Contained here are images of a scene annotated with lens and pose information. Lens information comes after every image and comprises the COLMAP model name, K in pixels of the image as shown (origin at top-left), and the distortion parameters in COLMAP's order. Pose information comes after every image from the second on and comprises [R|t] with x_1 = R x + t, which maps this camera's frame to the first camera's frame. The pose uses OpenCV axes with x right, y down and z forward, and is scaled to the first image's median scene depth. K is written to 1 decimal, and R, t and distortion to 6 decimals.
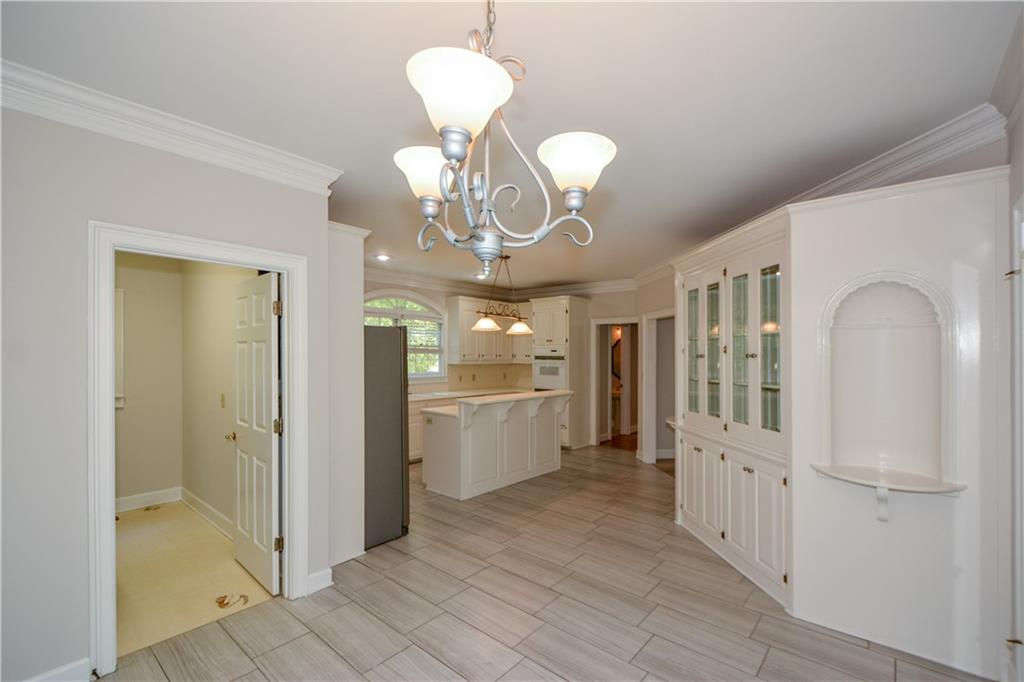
lens RADIAL K [[456.6, 0, 501.3], [0, 456.6, 366.6], [0, 0, 1]] dist [-0.000697, -0.000279]
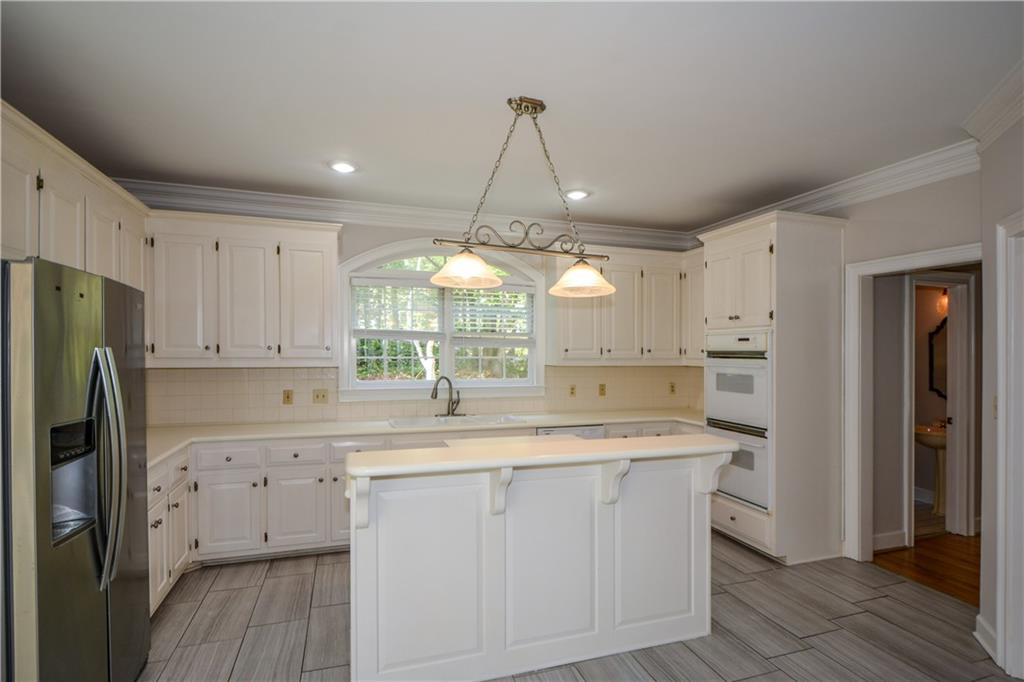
lens RADIAL K [[502.9, 0, 515.2], [0, 502.9, 357.4], [0, 0, 1]] dist [0.000075, -0.000345]
pose [[0.872143, 0.006265, -0.489210, 0.158566], [-0.014781, 0.999799, -0.013548, -0.006122], [0.489027, 0.019046, 0.872061, 0.437661]]
